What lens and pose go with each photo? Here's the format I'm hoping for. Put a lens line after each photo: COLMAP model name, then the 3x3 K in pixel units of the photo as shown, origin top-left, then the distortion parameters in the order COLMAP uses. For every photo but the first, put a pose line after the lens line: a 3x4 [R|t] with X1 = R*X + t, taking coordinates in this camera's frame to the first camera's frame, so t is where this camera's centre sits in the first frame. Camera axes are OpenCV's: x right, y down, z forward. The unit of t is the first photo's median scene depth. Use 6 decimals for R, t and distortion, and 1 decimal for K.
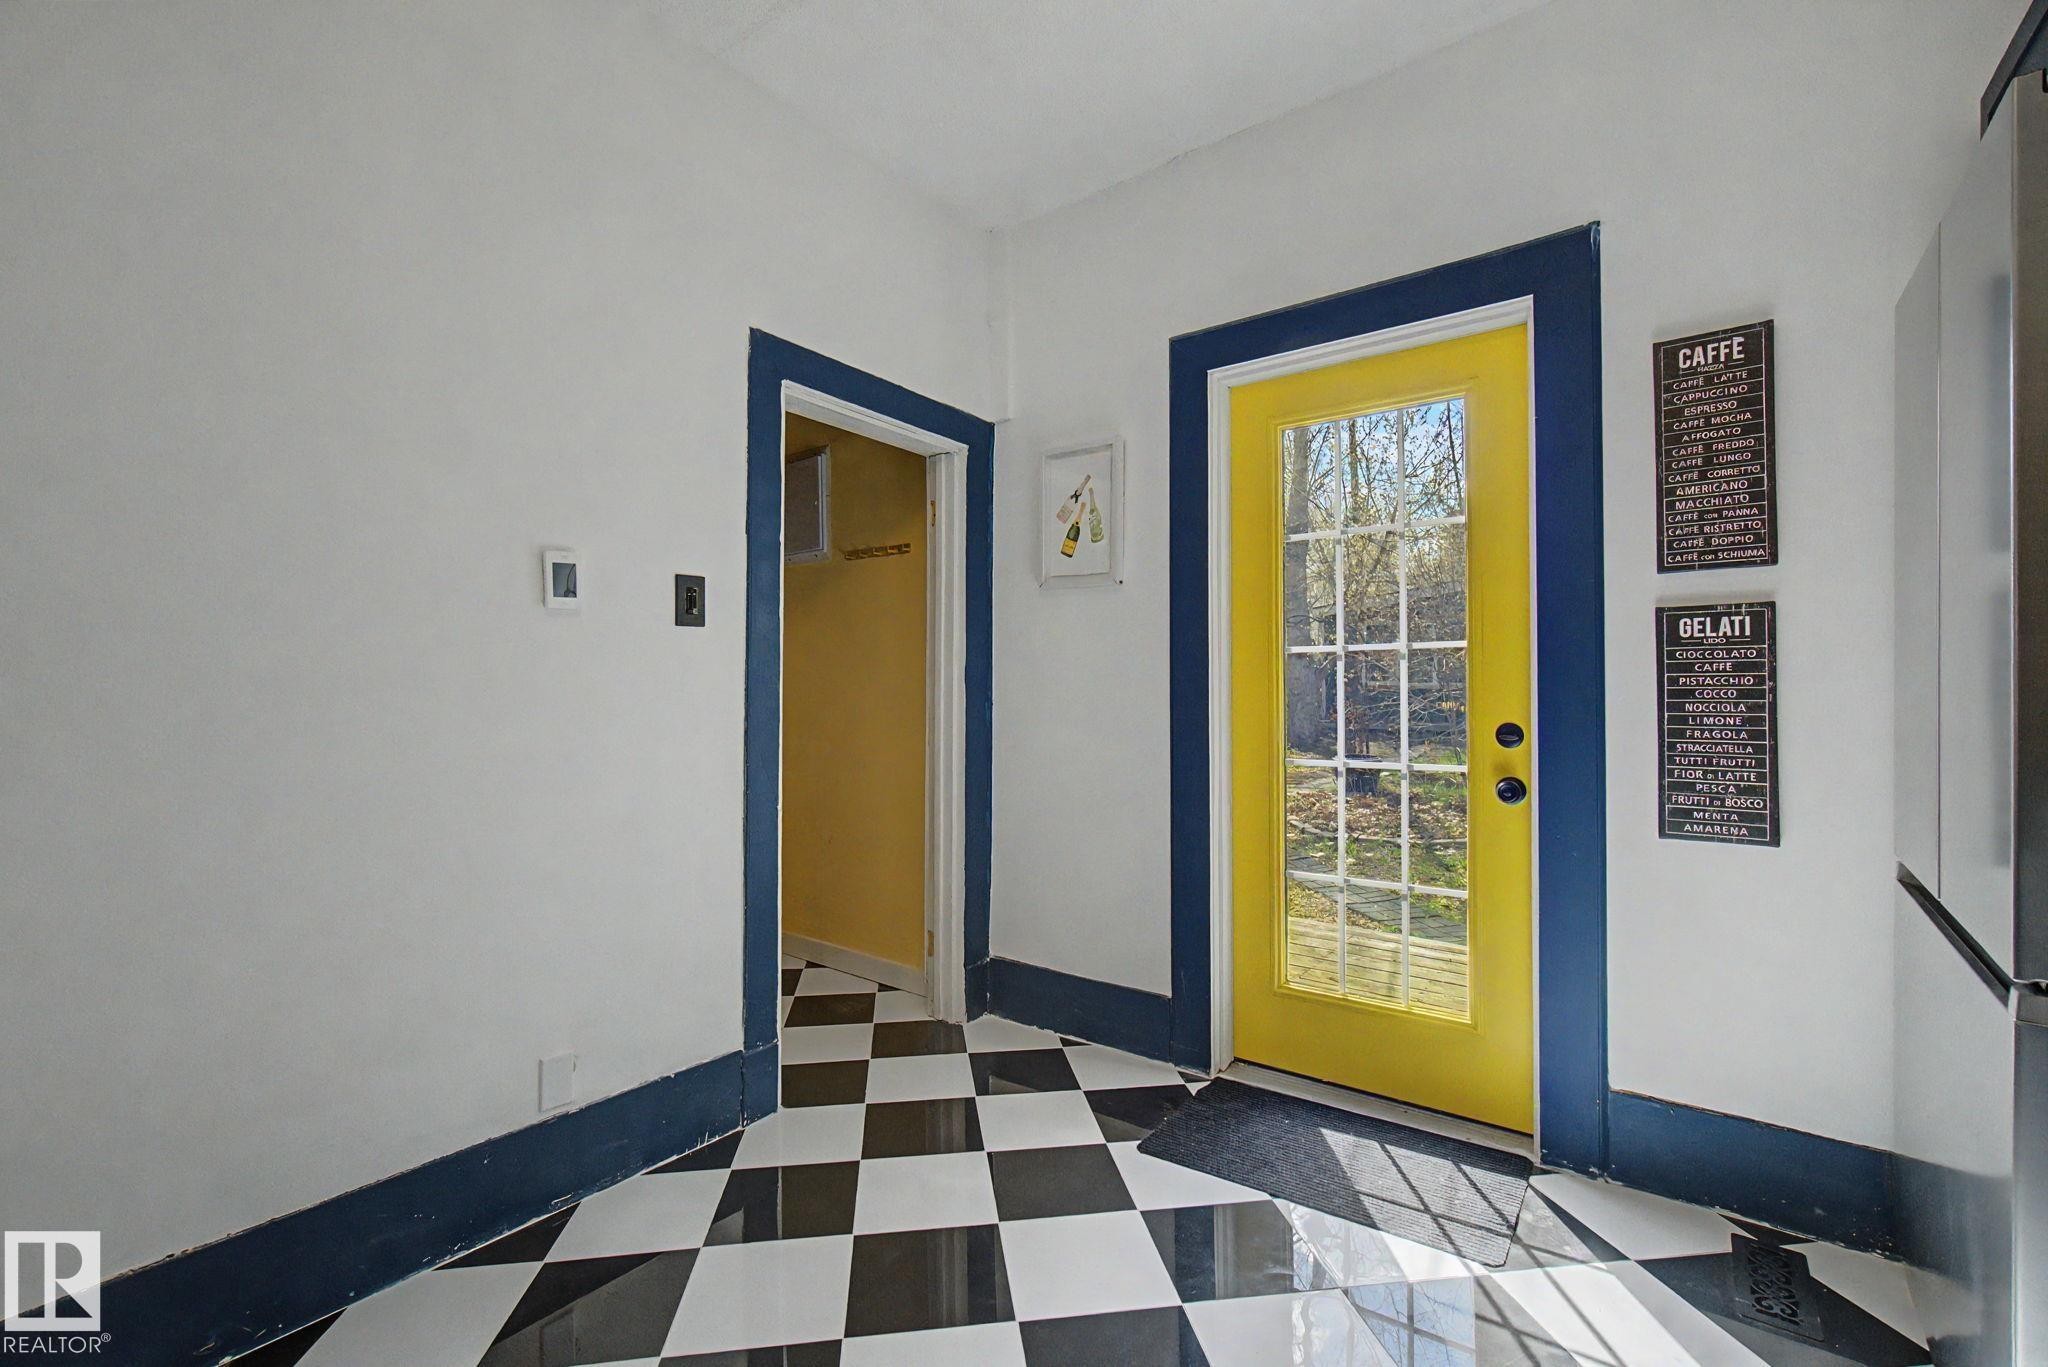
lens RADIAL K [[894.3, 0, 1015.9], [0, 894.3, 674.2], [0, 0, 1]] dist [0.000731, 0.000968]
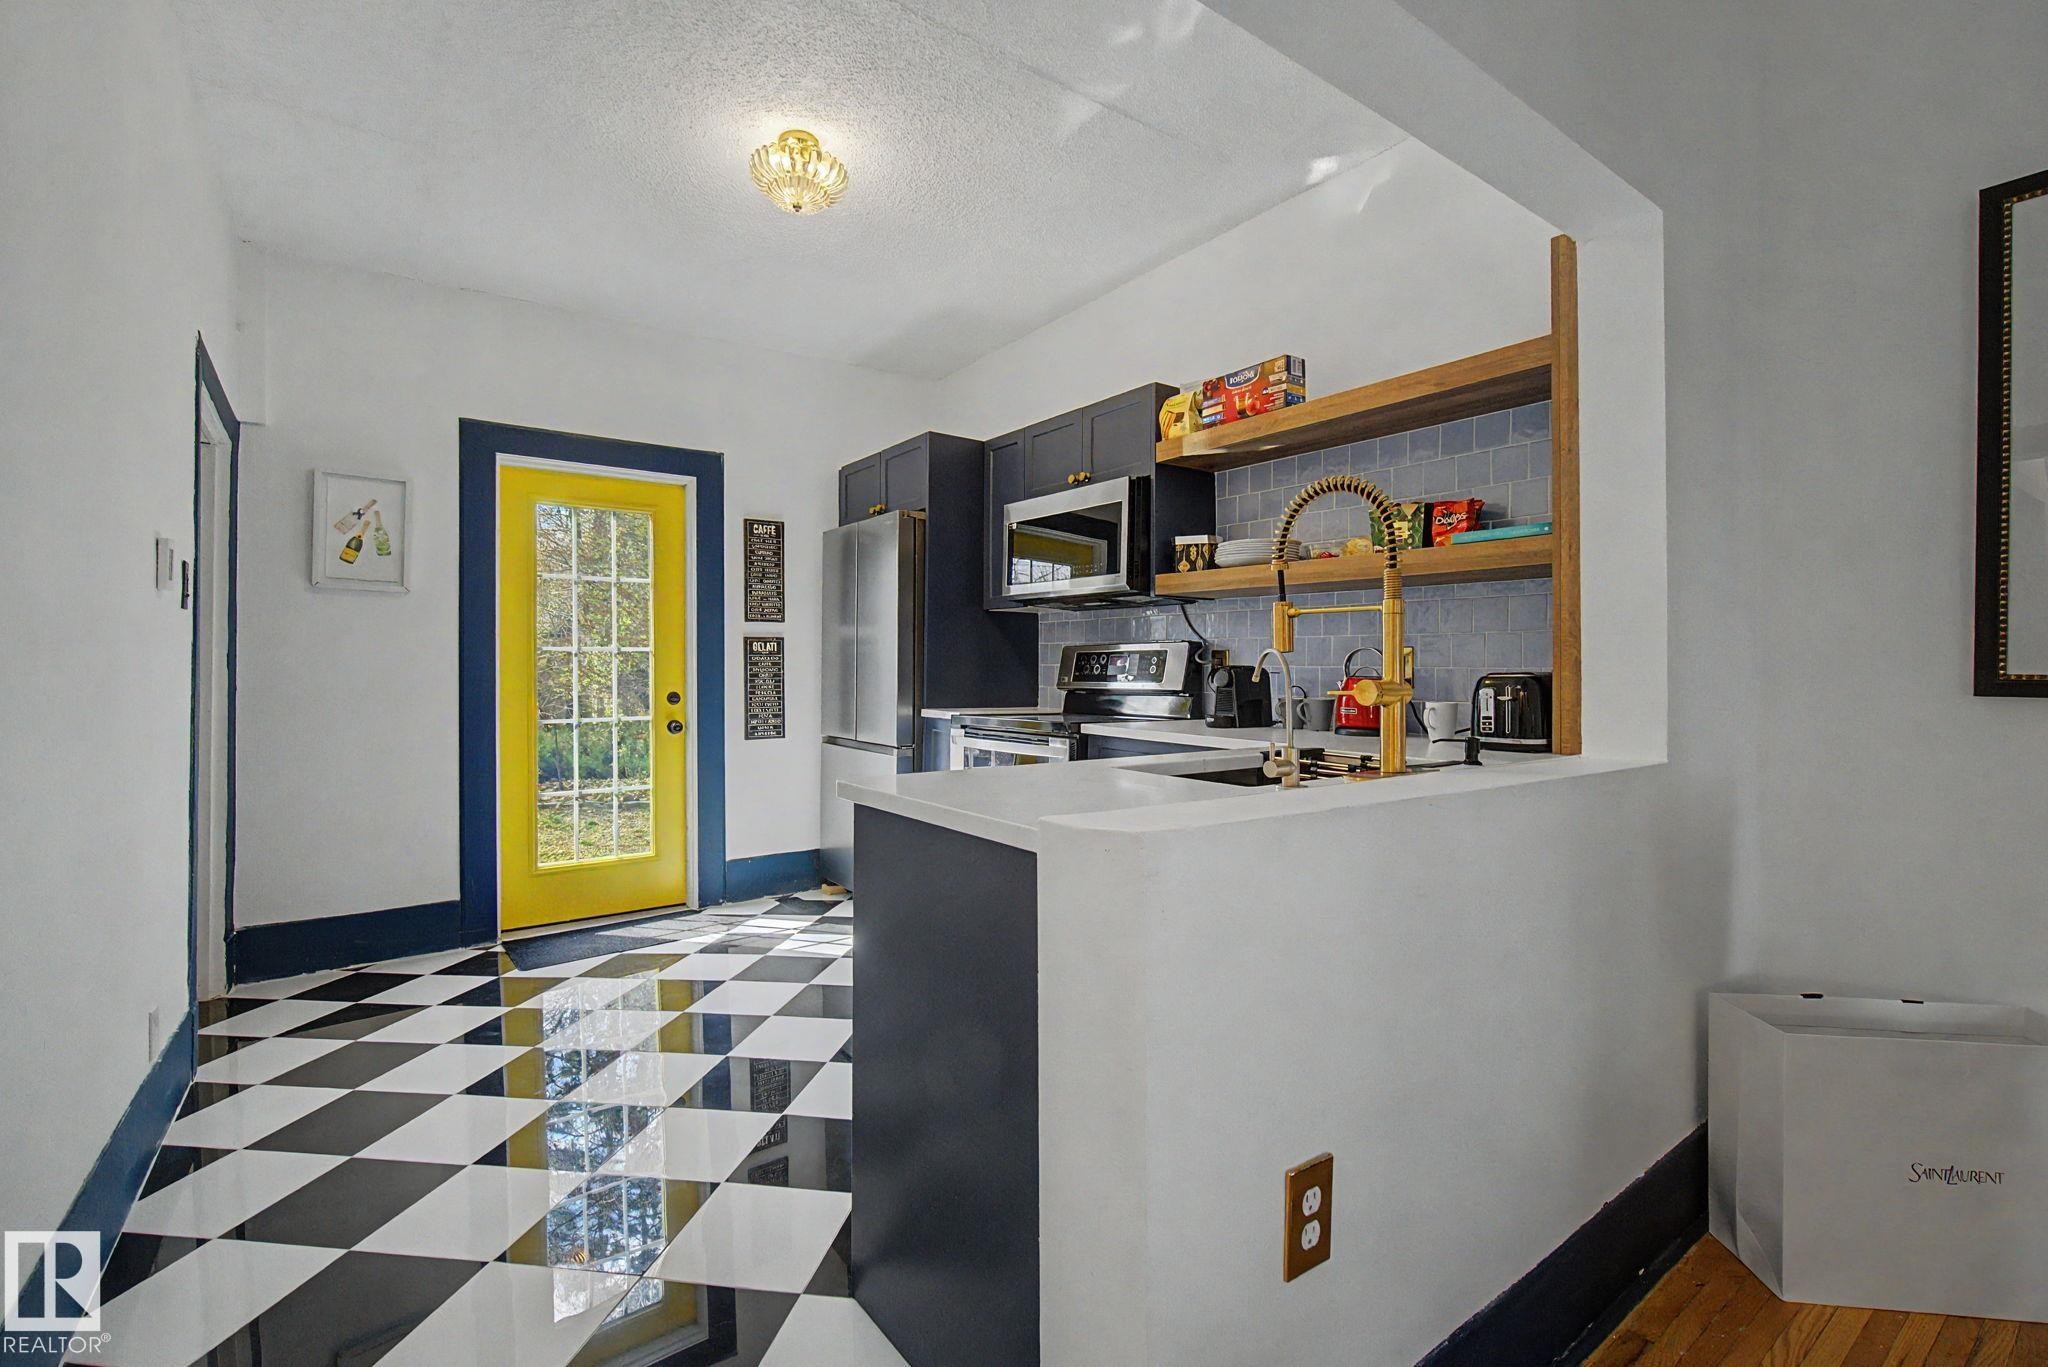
lens RADIAL K [[894.3, 0, 1015.9], [0, 894.3, 674.2], [0, 0, 1]] dist [0.000731, 0.000968]
pose [[0.283845, 0.006436, 0.958849, -1.227600], [-0.005167, 0.999973, -0.005182, 0.026310], [-0.958856, -0.003483, 0.283870, -0.279293]]
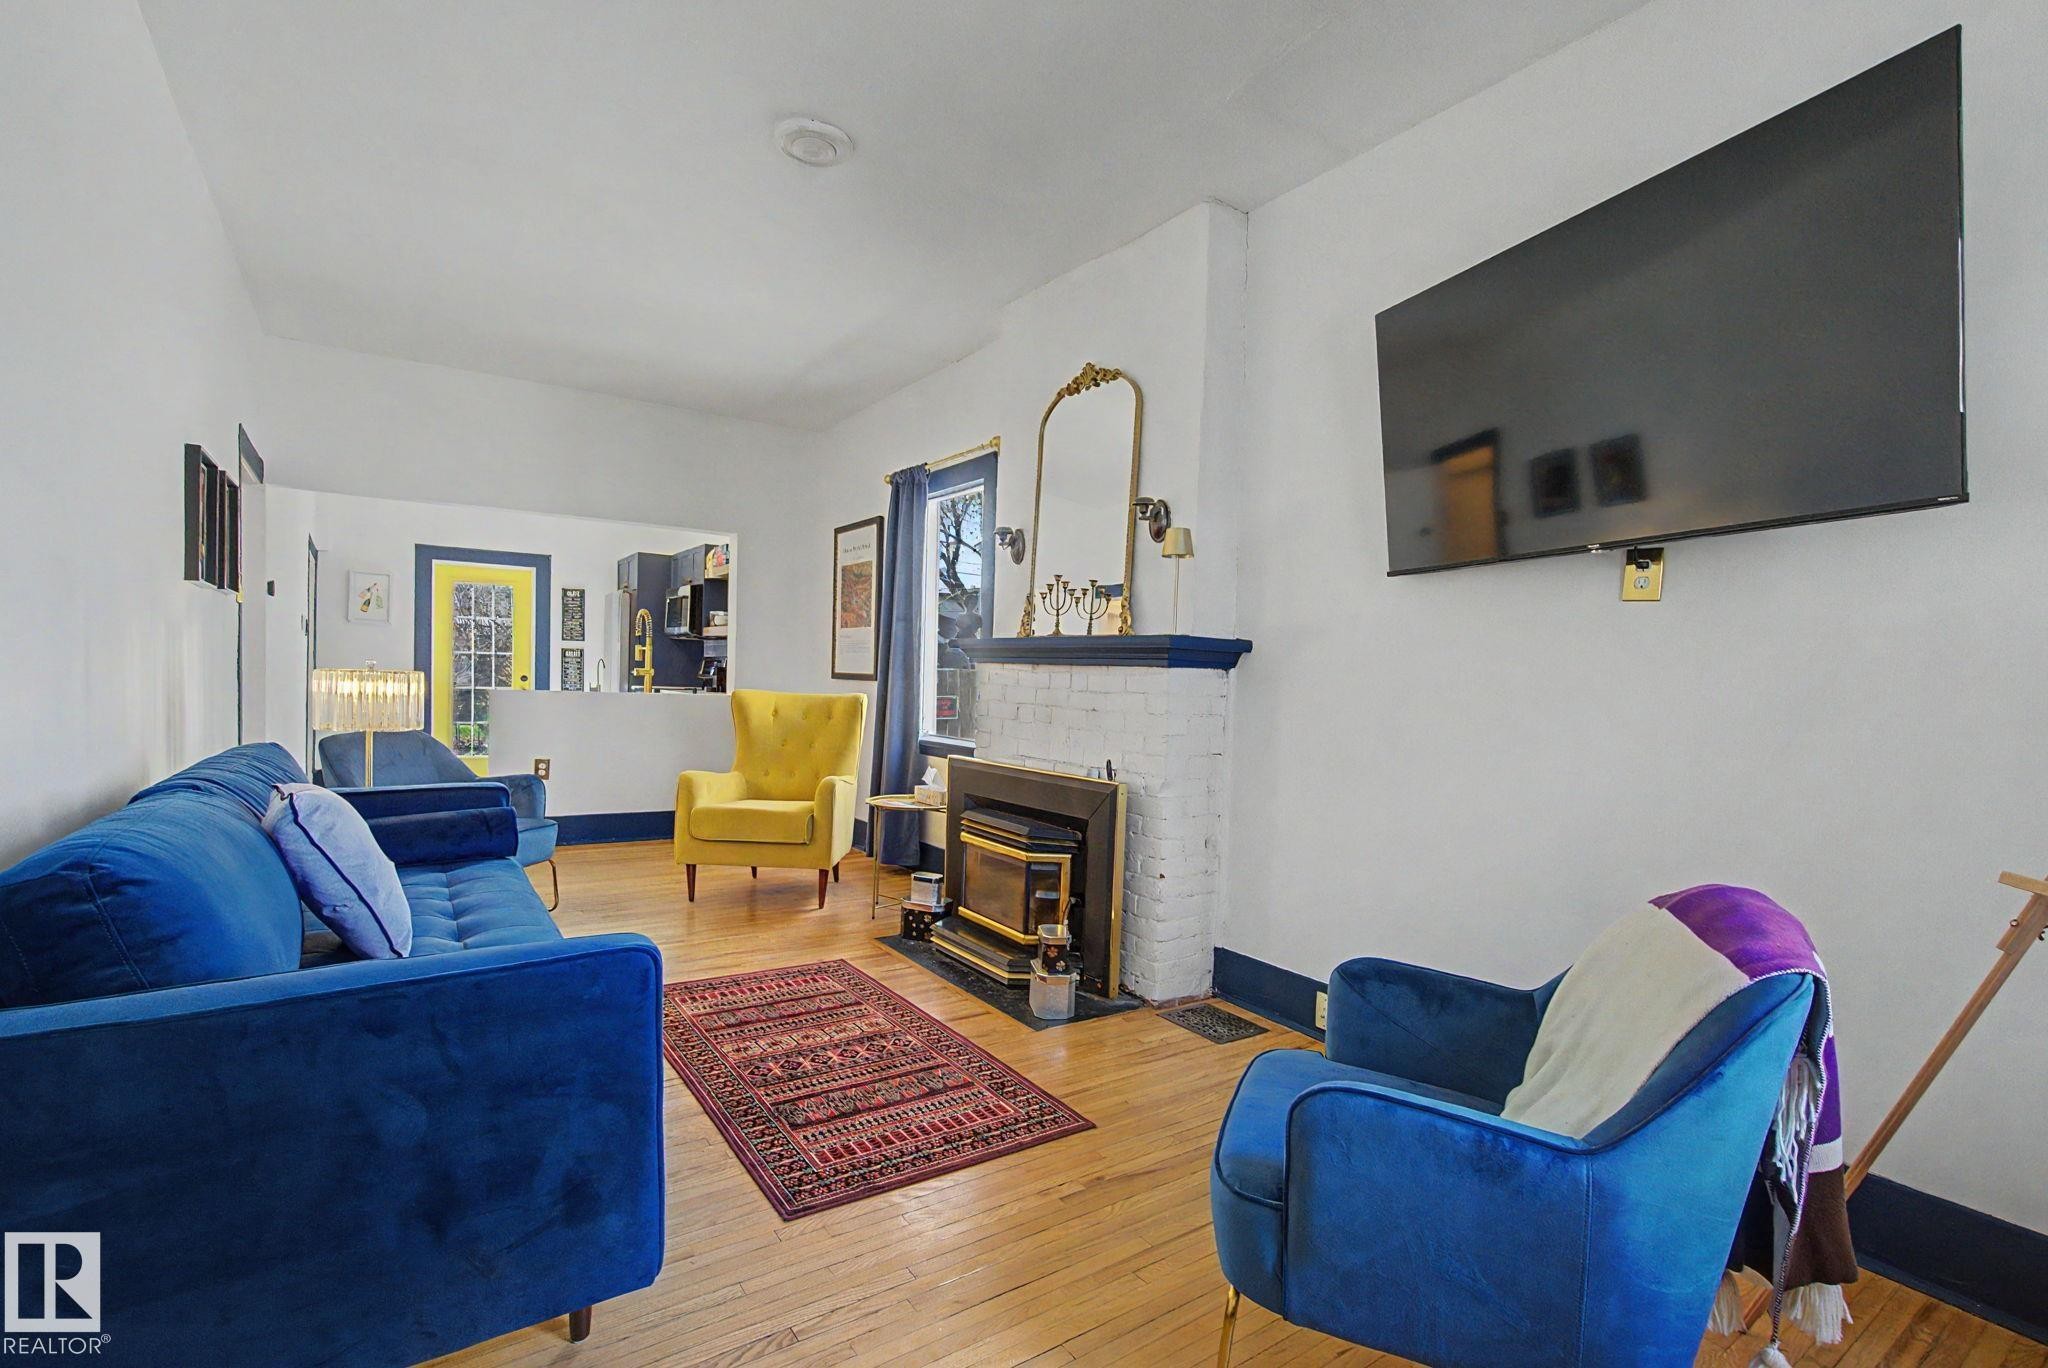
lens RADIAL K [[925.5, 0, 1017.0], [0, 925.5, 720.5], [0, 0, 1]] dist [-0.000216, 0.000250]
pose [[0.320362, -0.015862, 0.947162, -2.867292], [-0.034882, 0.998984, 0.028529, 0.070640], [-0.946653, -0.042179, 0.319483, -2.573308]]
